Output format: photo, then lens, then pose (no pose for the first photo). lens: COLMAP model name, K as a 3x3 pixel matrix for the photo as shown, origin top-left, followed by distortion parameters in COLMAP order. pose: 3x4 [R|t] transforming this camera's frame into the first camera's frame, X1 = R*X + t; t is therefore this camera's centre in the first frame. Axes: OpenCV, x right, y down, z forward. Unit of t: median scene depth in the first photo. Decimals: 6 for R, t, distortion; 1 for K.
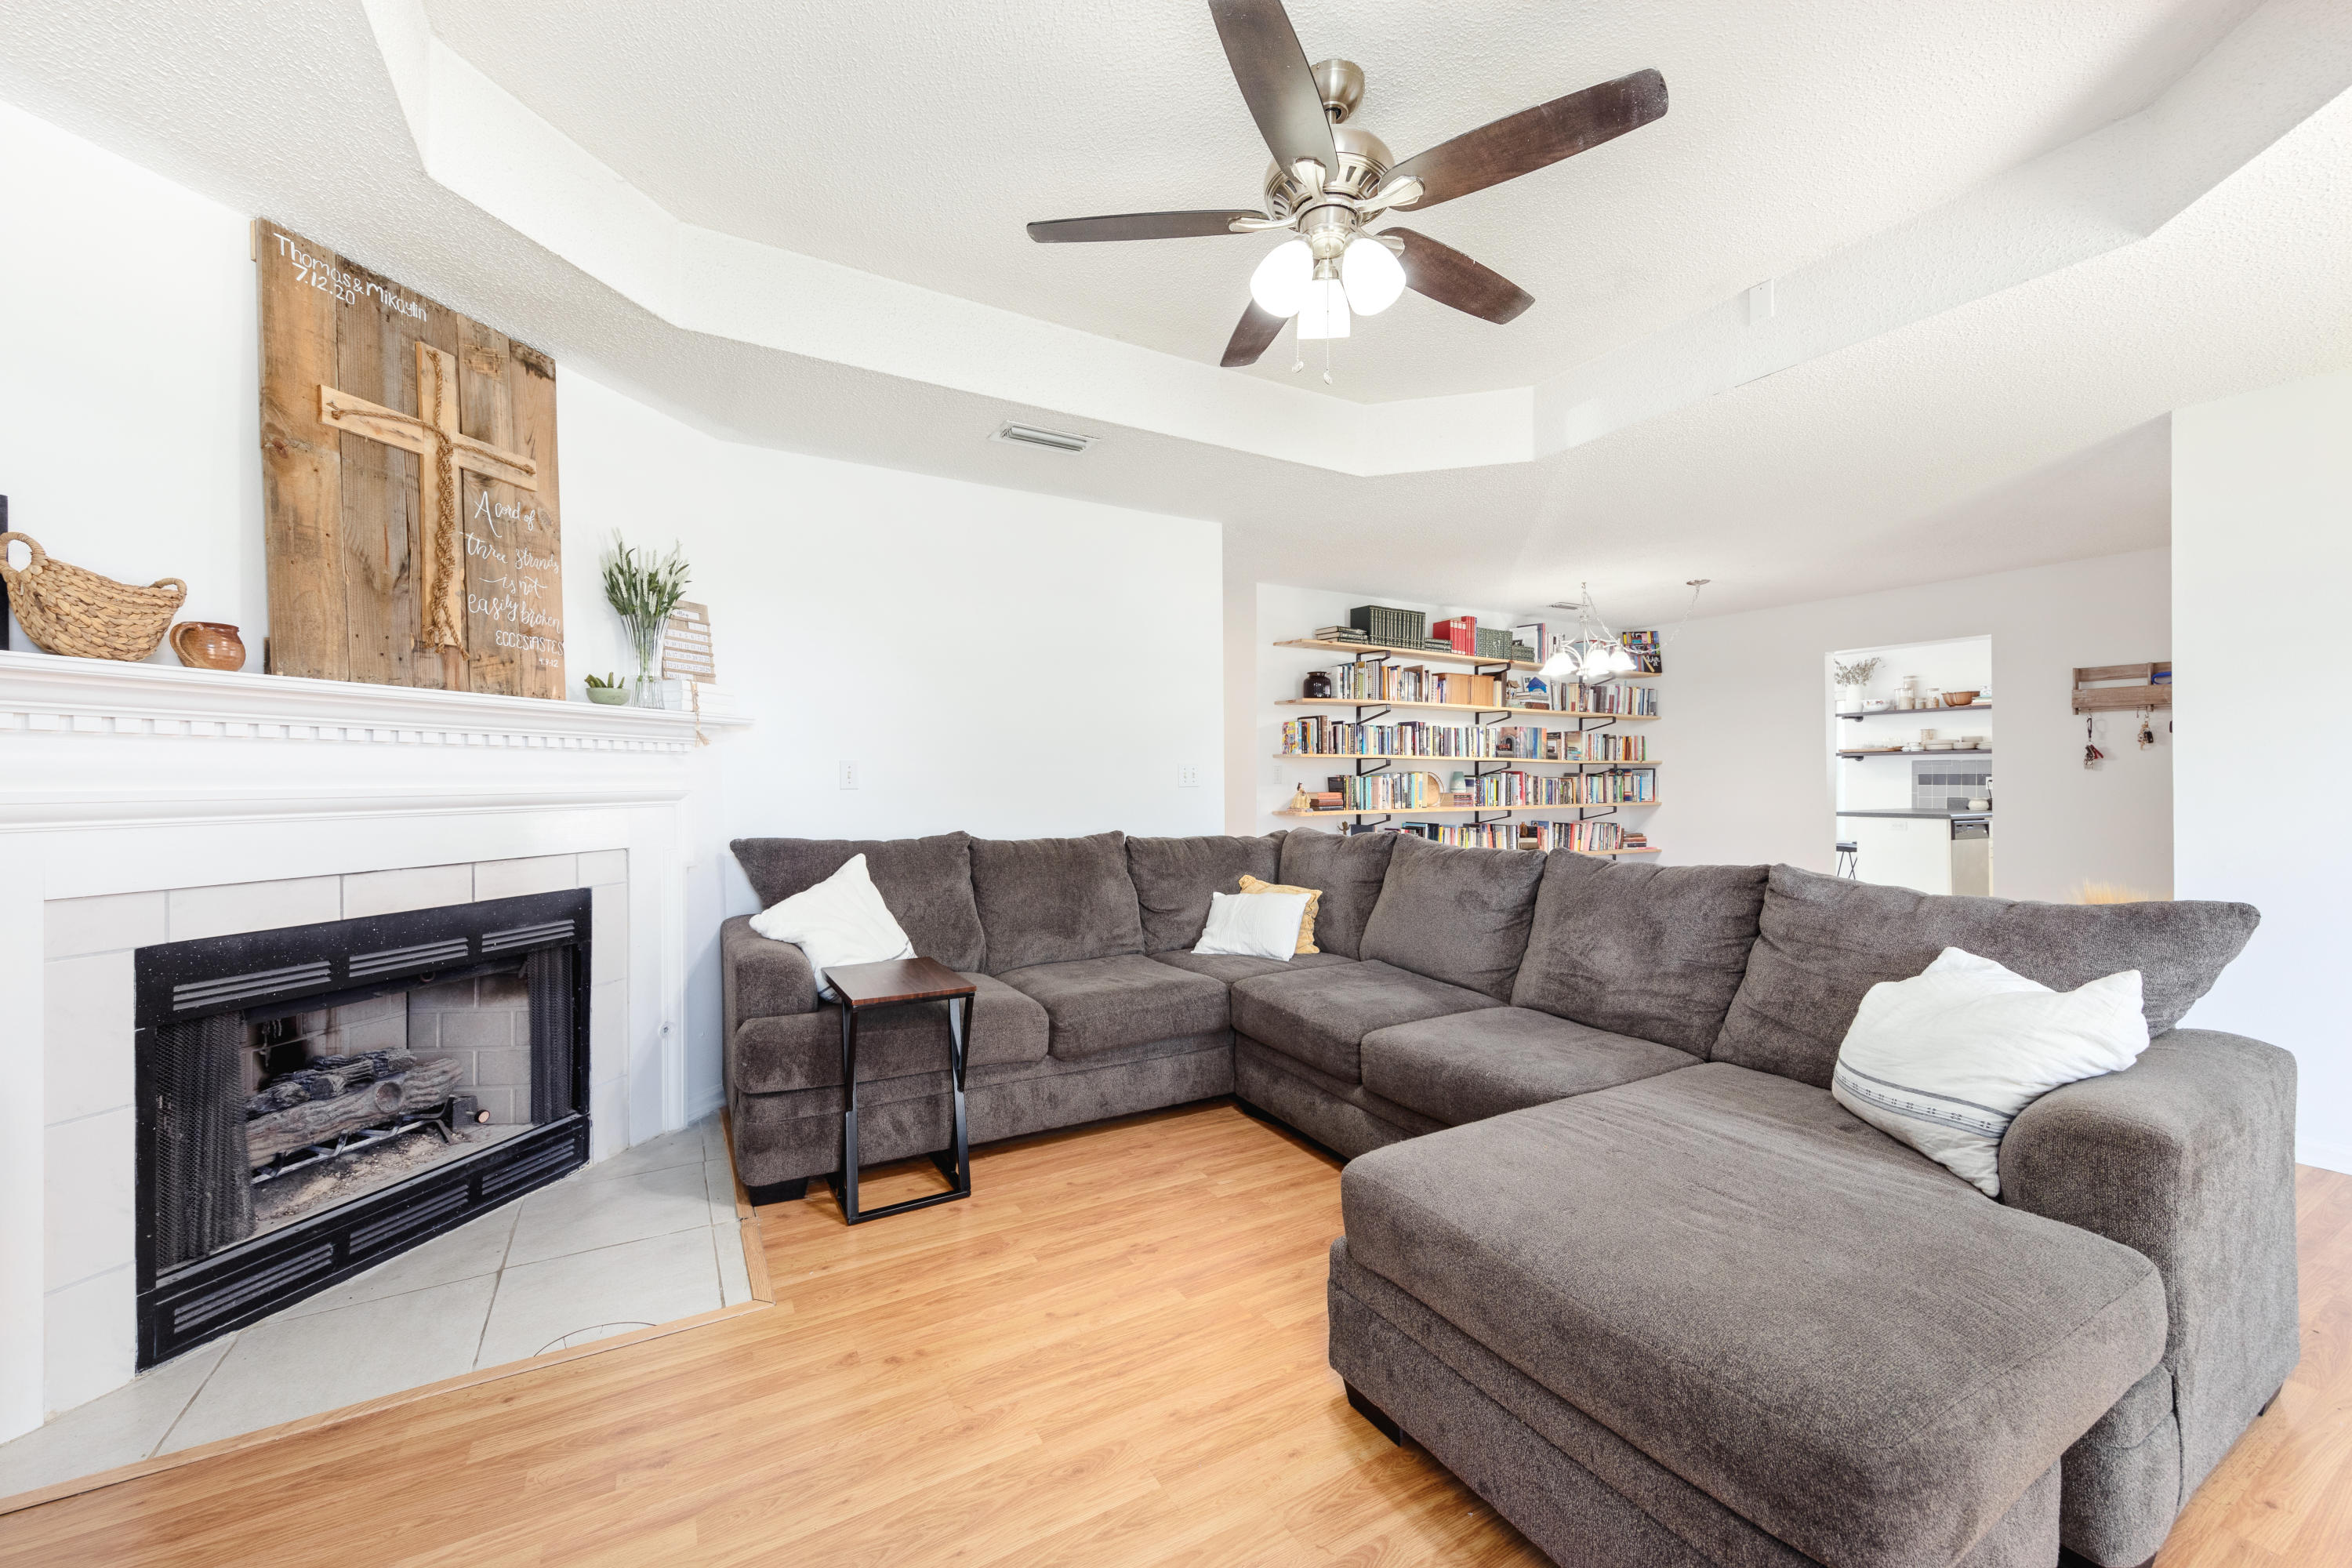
lens RADIAL K [[907.6, 0, 1169.8], [0, 907.6, 776.9], [0, 0, 1]] dist [0.006264, -0.000202]
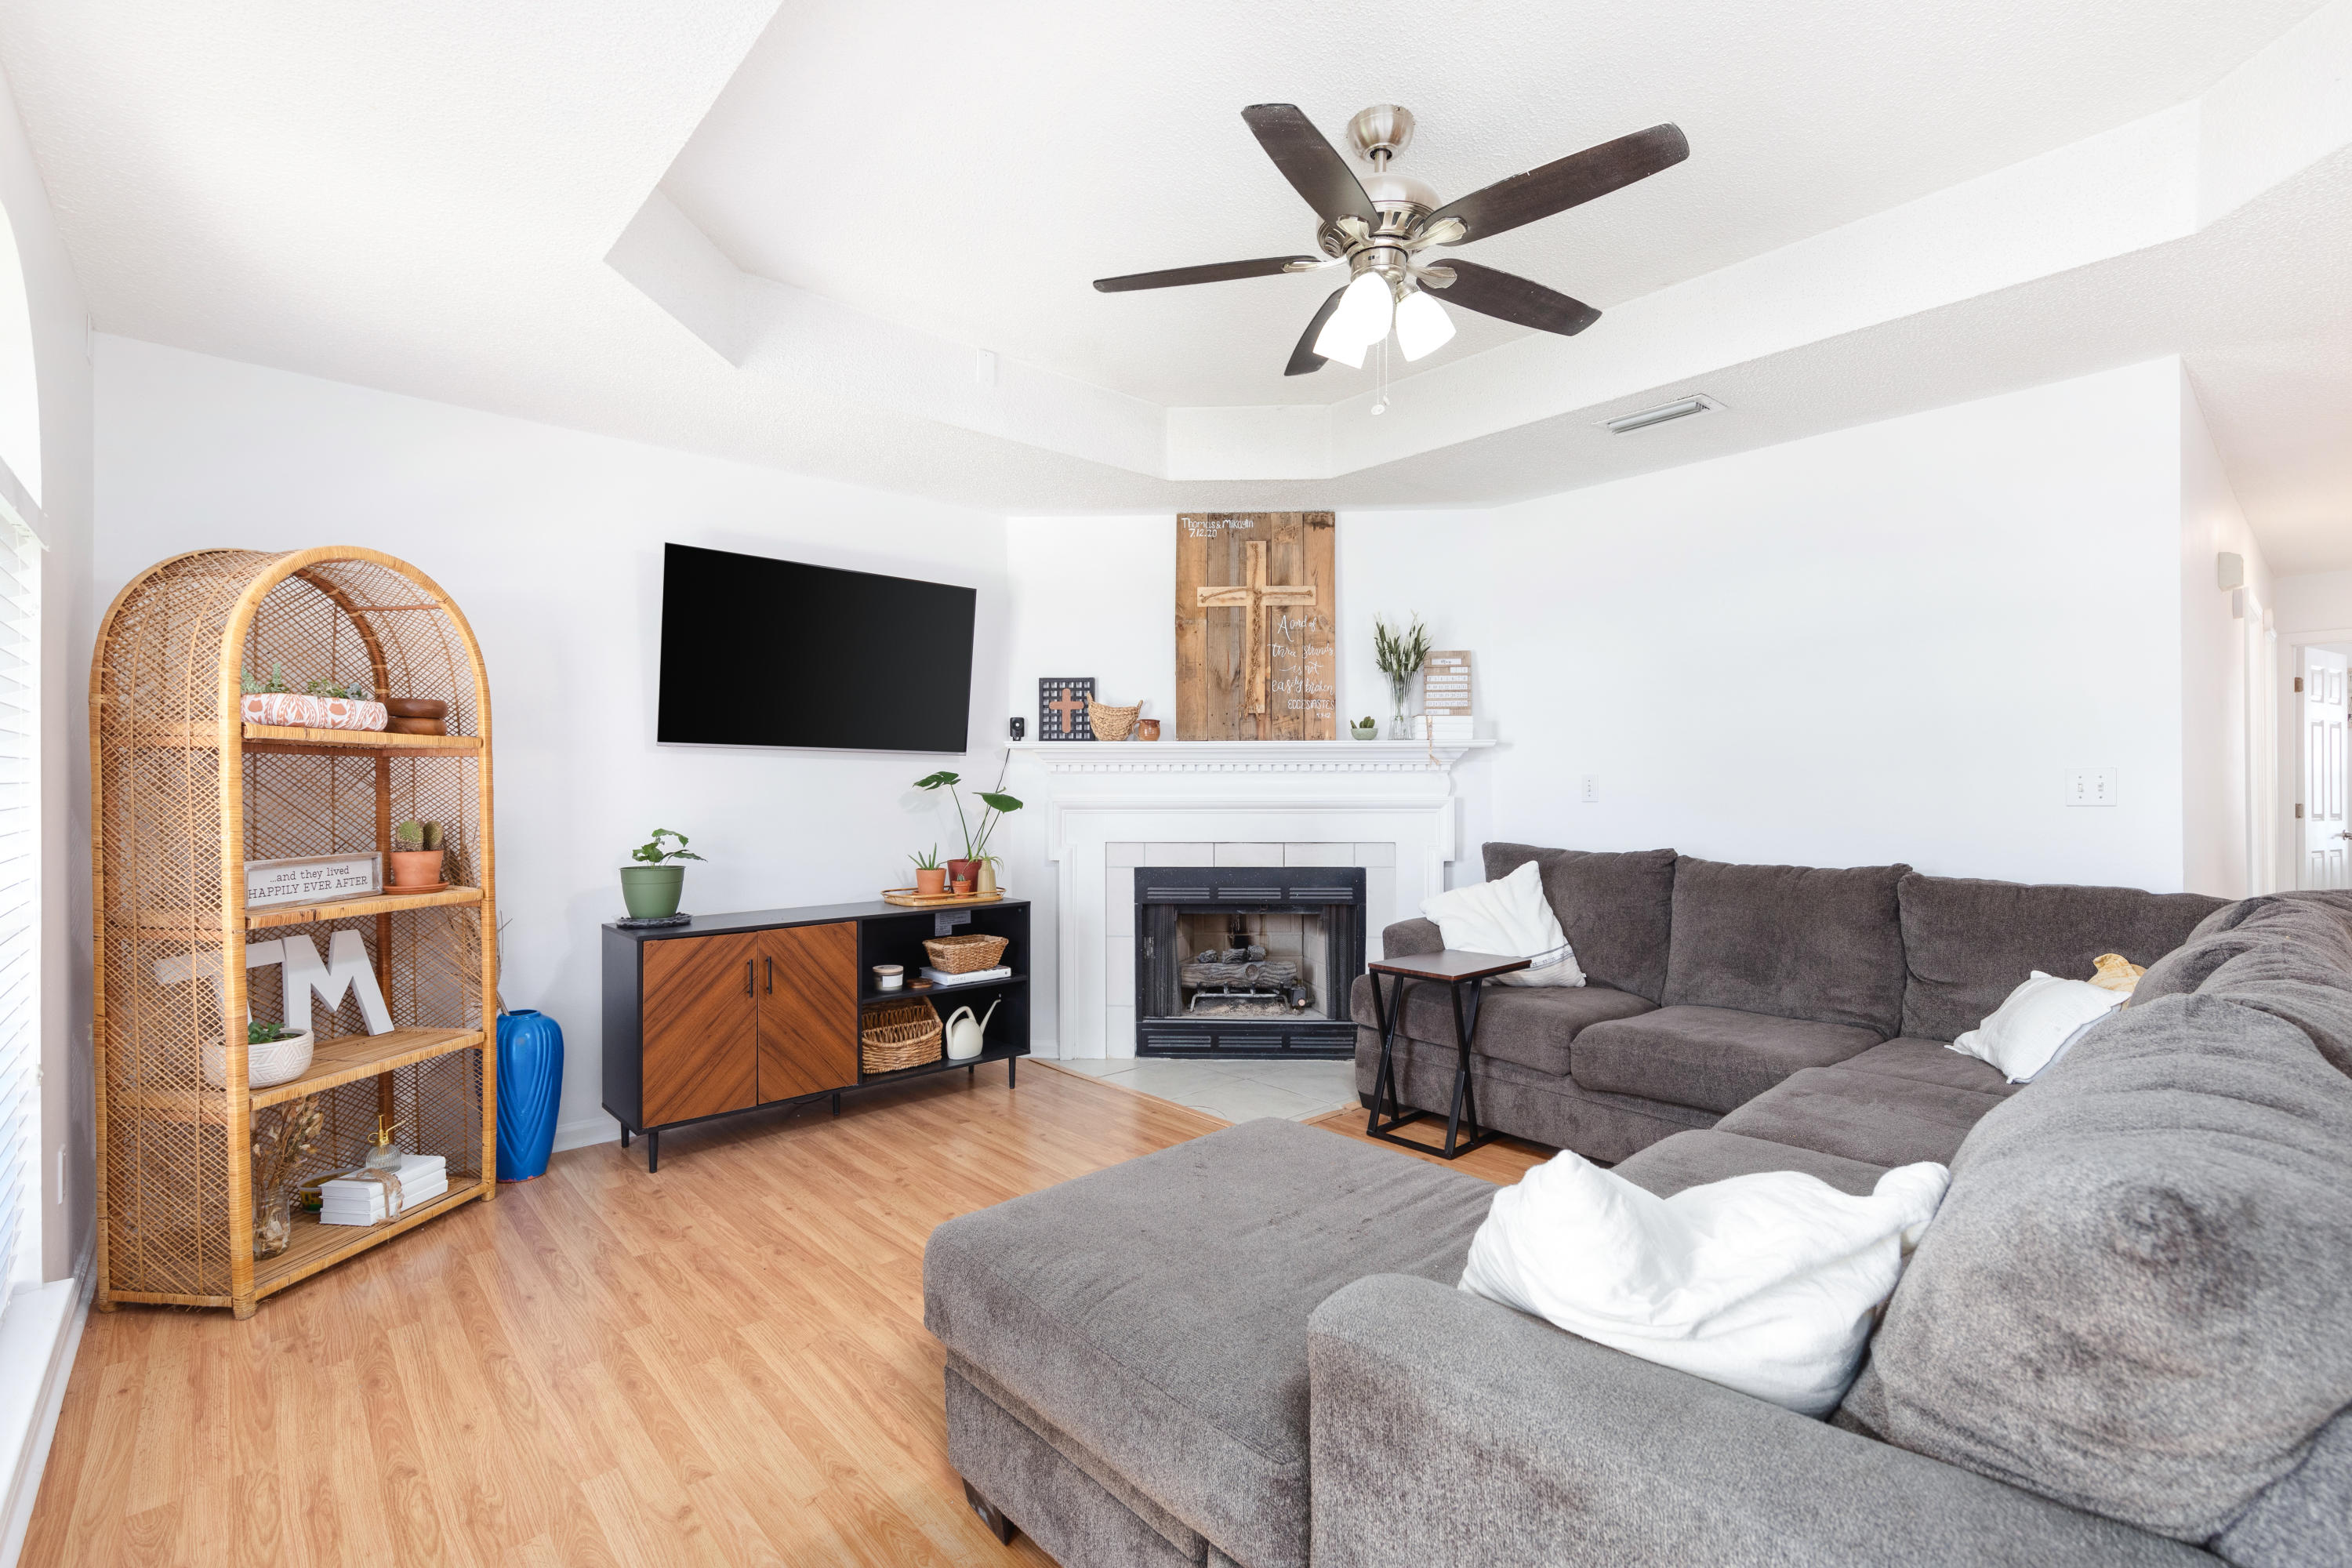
lens RADIAL K [[1025.1, 0, 1180.1], [0, 1025.1, 796.5], [0, 0, 1]] dist [0.000913, 0.000077]
pose [[0.228909, 0.009285, -0.973404, 0.998717], [0.002856, 0.999944, 0.010210, -0.008674], [0.973444, -0.005118, 0.228869, 0.399382]]
